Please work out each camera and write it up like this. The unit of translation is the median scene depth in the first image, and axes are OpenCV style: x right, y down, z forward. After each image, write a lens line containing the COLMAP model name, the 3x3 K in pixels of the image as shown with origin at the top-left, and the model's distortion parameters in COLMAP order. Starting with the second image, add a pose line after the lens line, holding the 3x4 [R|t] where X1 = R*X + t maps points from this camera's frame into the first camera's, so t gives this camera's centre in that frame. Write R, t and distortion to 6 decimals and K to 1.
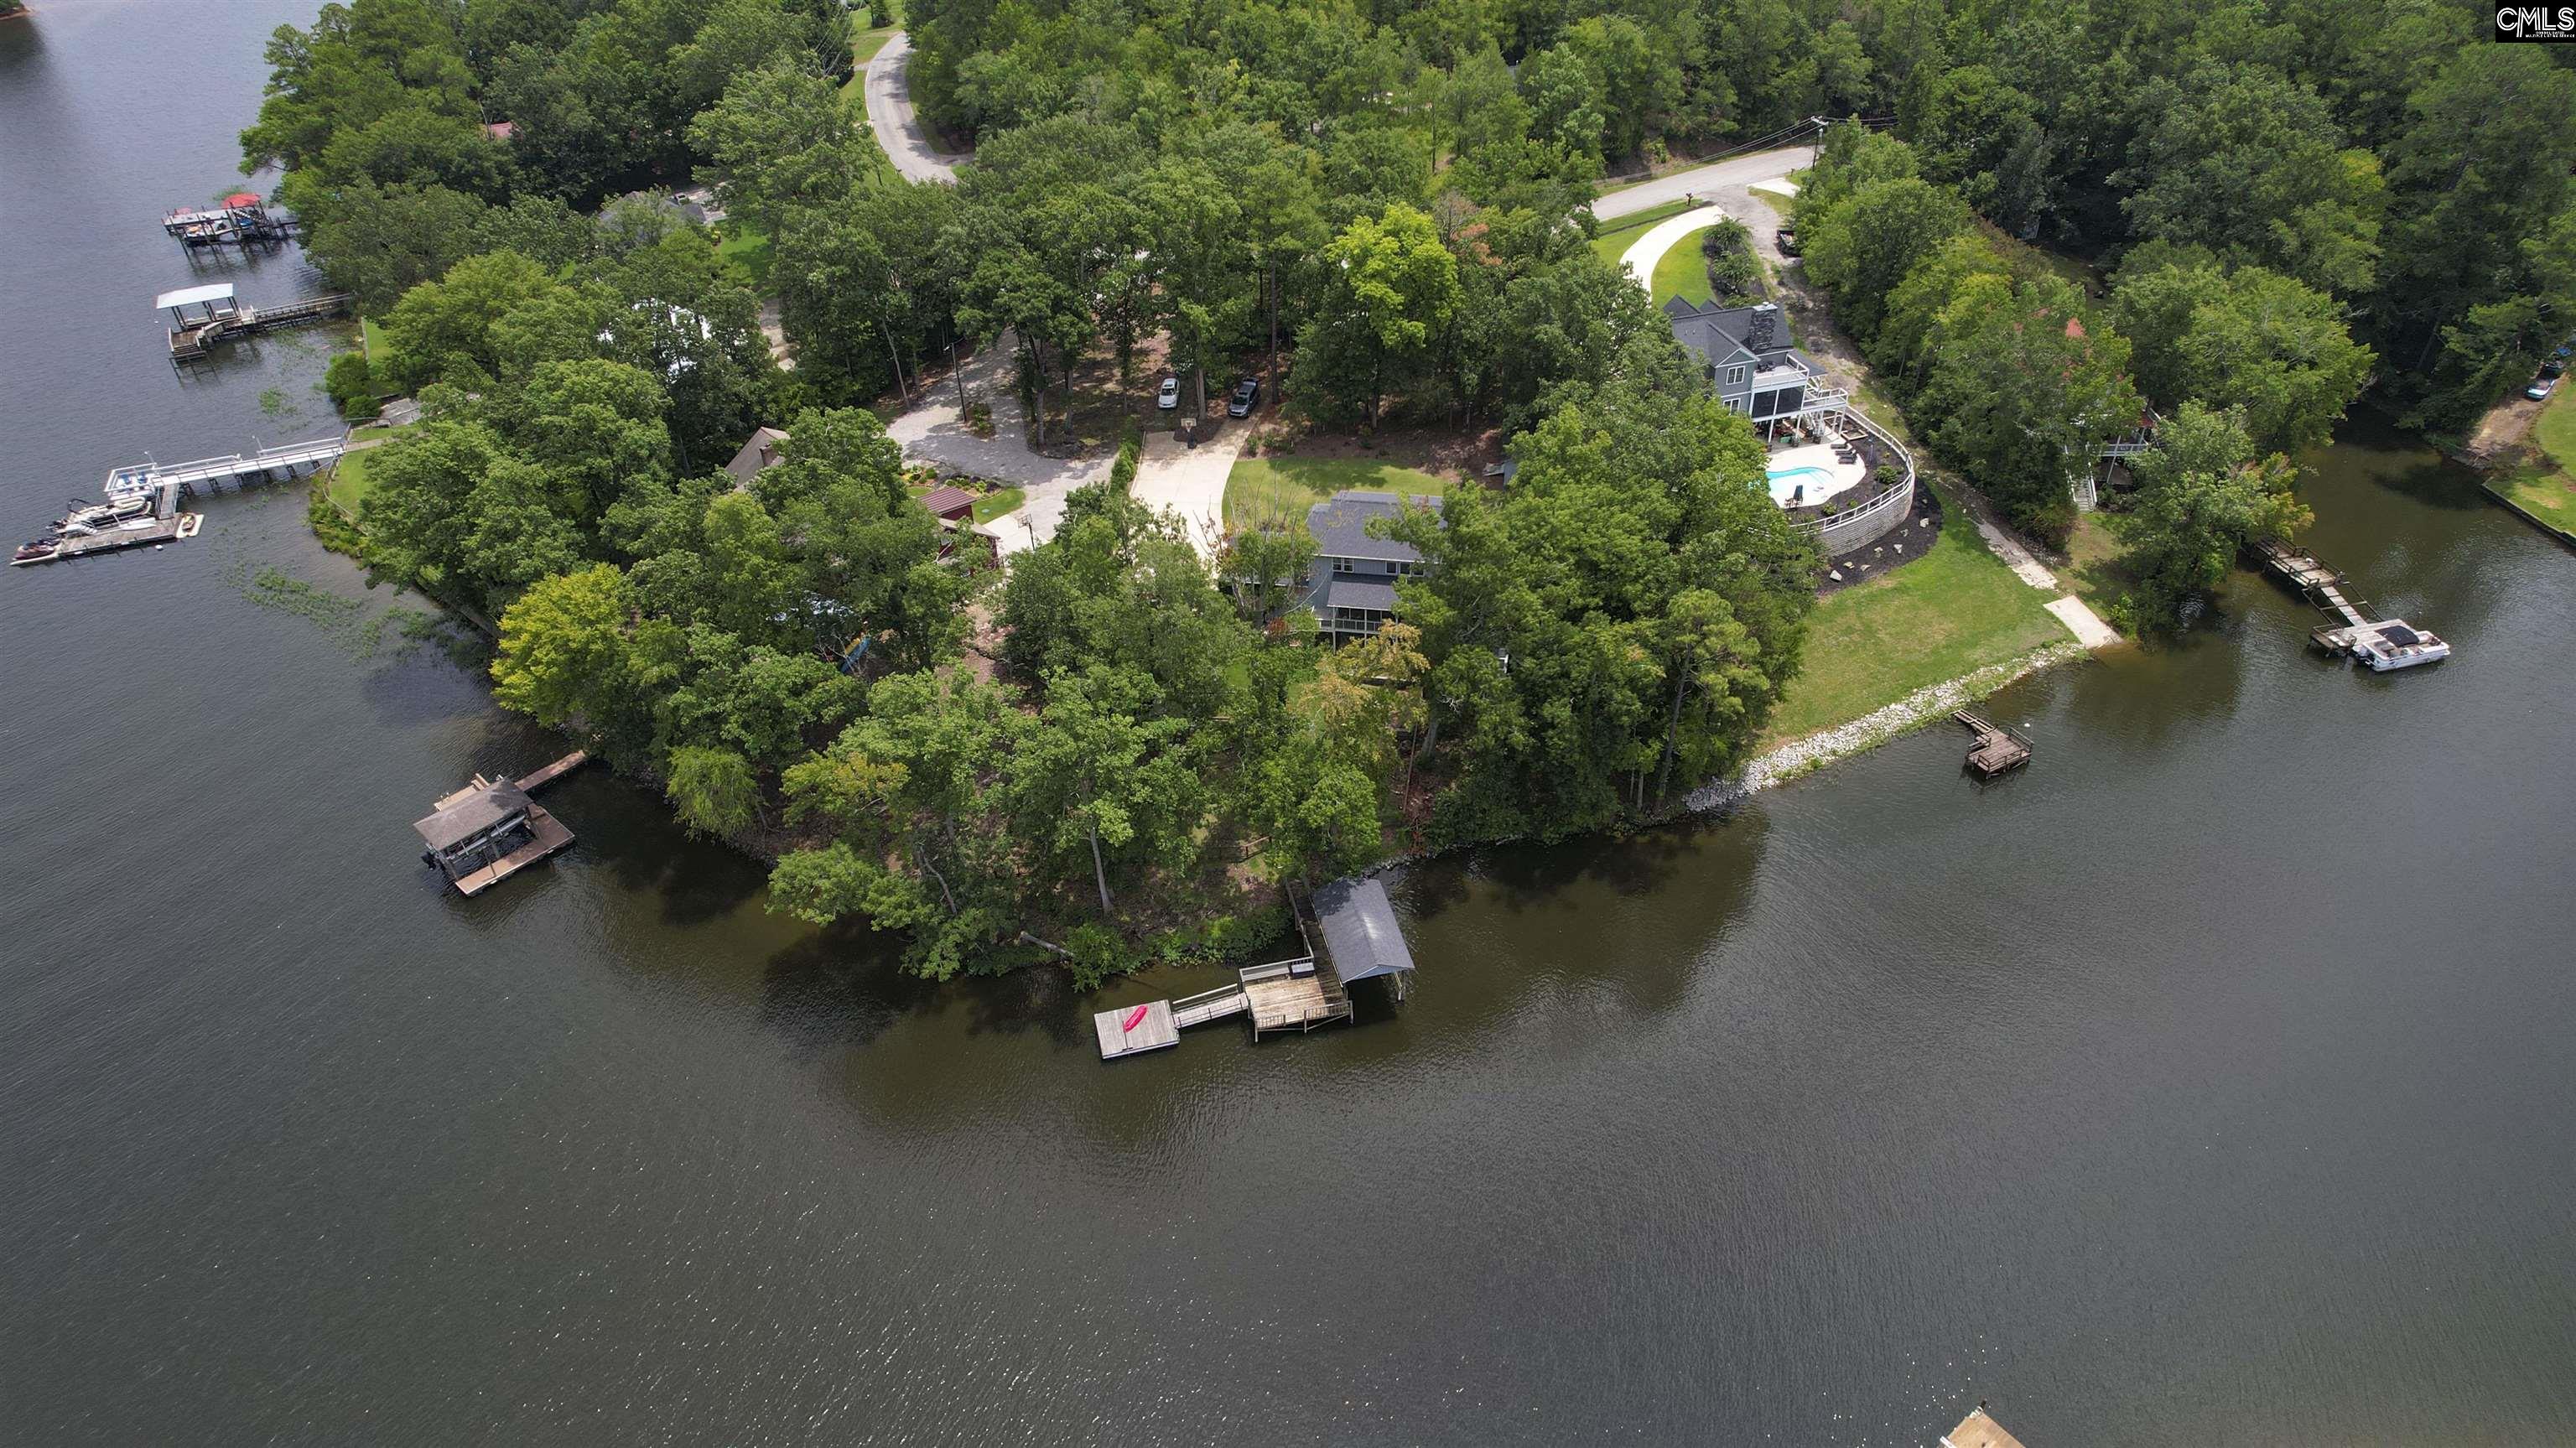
lens RADIAL K [[1680.9, 0, 1298.8], [0, 1680.9, 732.1], [0, 0, 1]] dist [-0.099548, 0.094964]
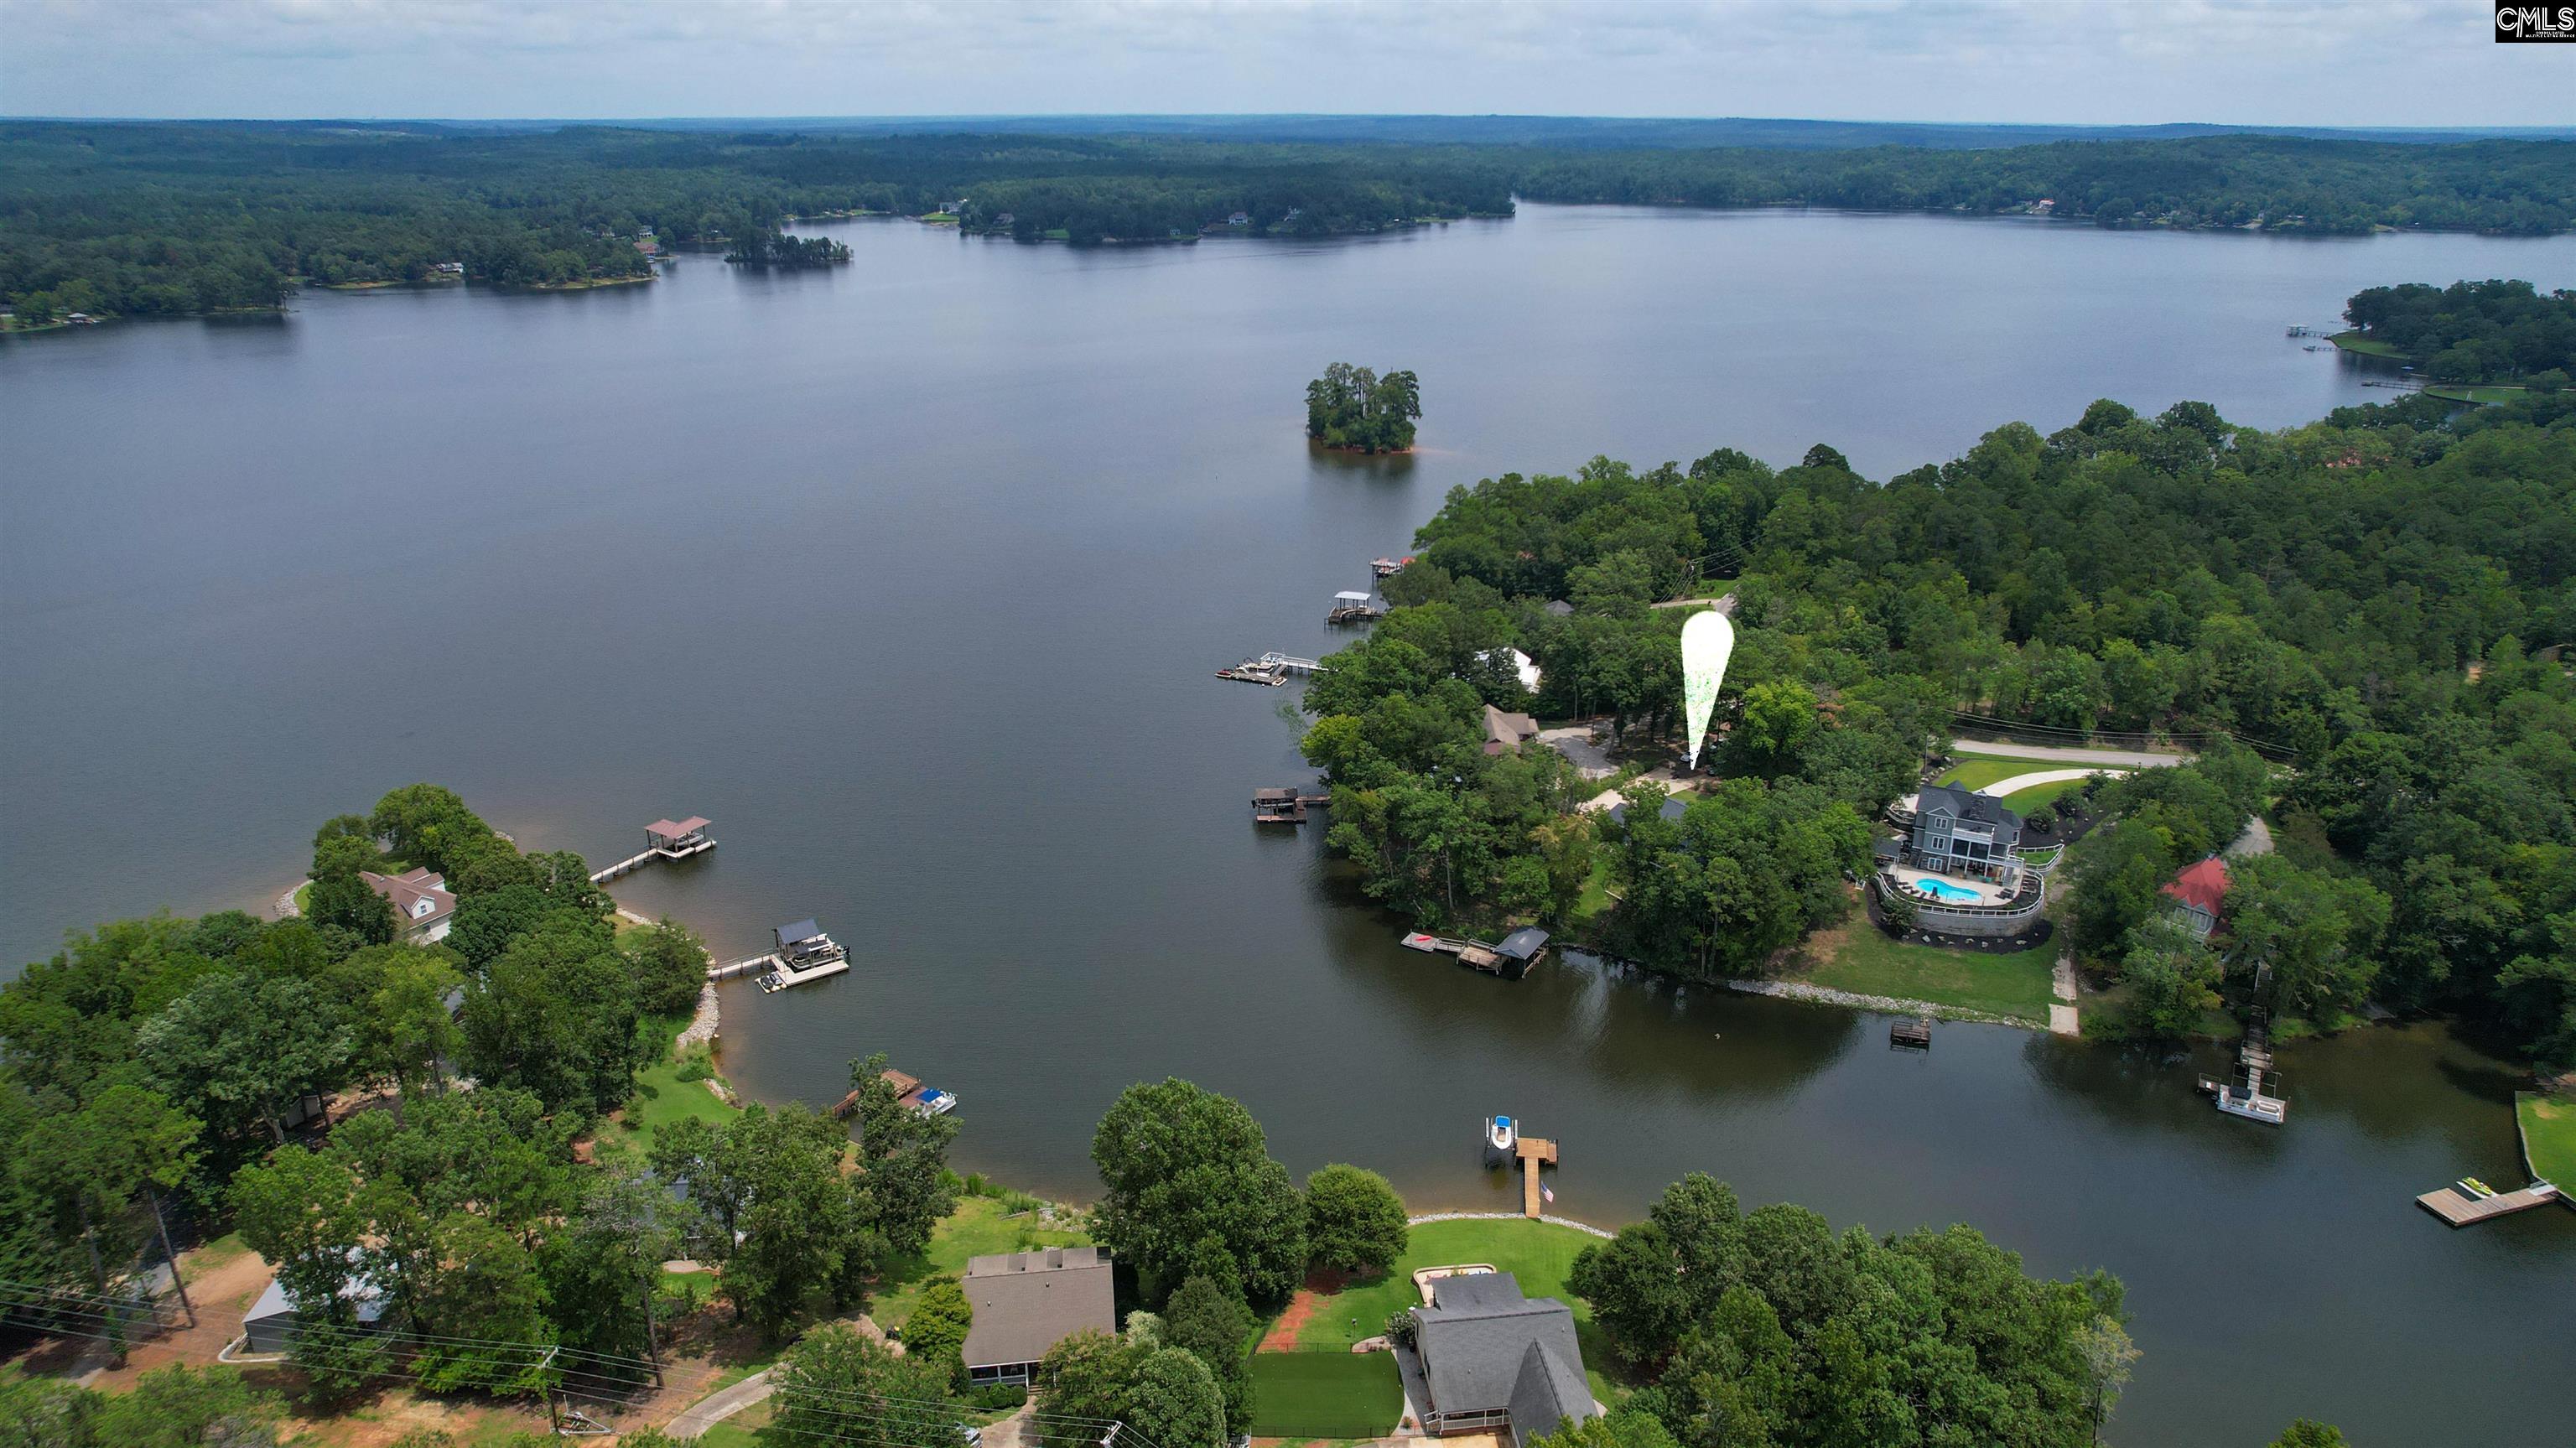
lens RADIAL K [[1606.6, 0, 1282.7], [0, 1606.6, 816.1], [0, 0, 1]] dist [-0.086227, 0.057277]
pose [[0.699767, 0.301832, -0.647475, 0.835122], [-0.435899, 0.898477, -0.052263, 0.158092], [0.565967, 0.318805, 0.760292, -0.621428]]
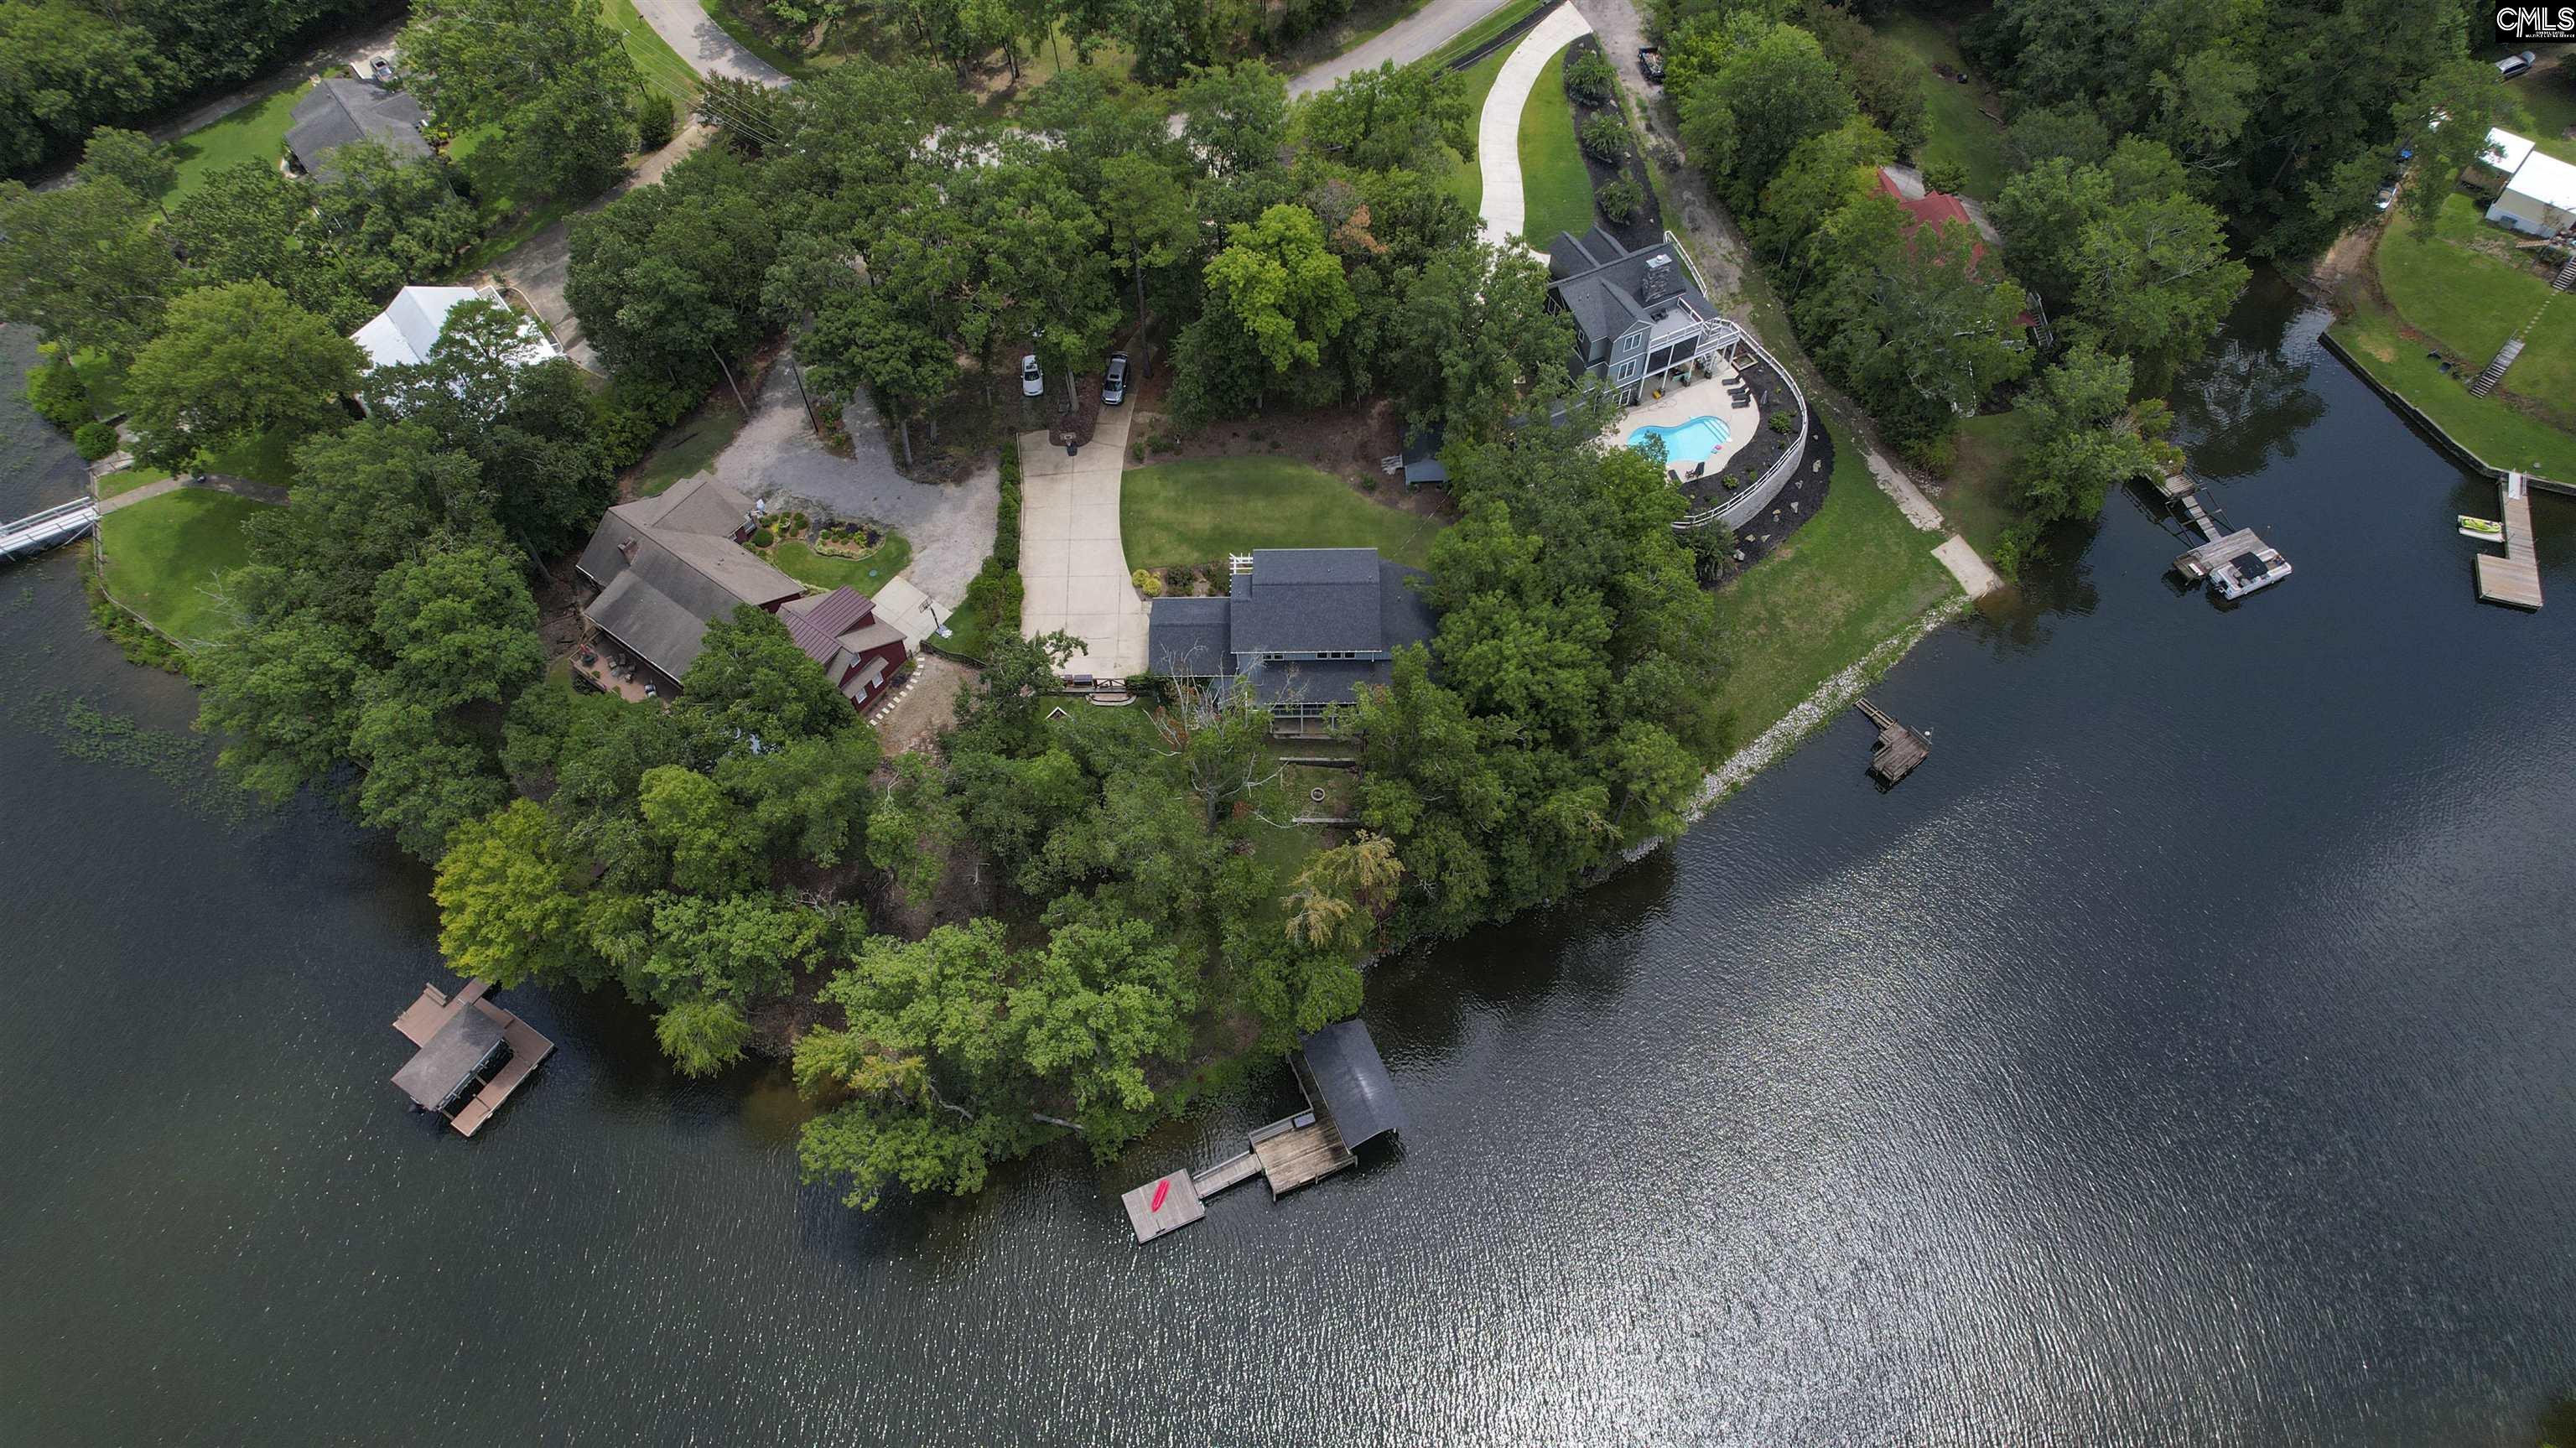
lens RADIAL K [[1694.4, 0, 1317.4], [0, 1694.4, 753.4], [0, 0, 1]] dist [-0.095498, 0.098183]
pose [[0.984857, -0.132881, 0.111354, -0.058313], [0.090284, 0.941423, 0.324916, -0.320717], [-0.148006, -0.309943, 0.939164, 0.033865]]
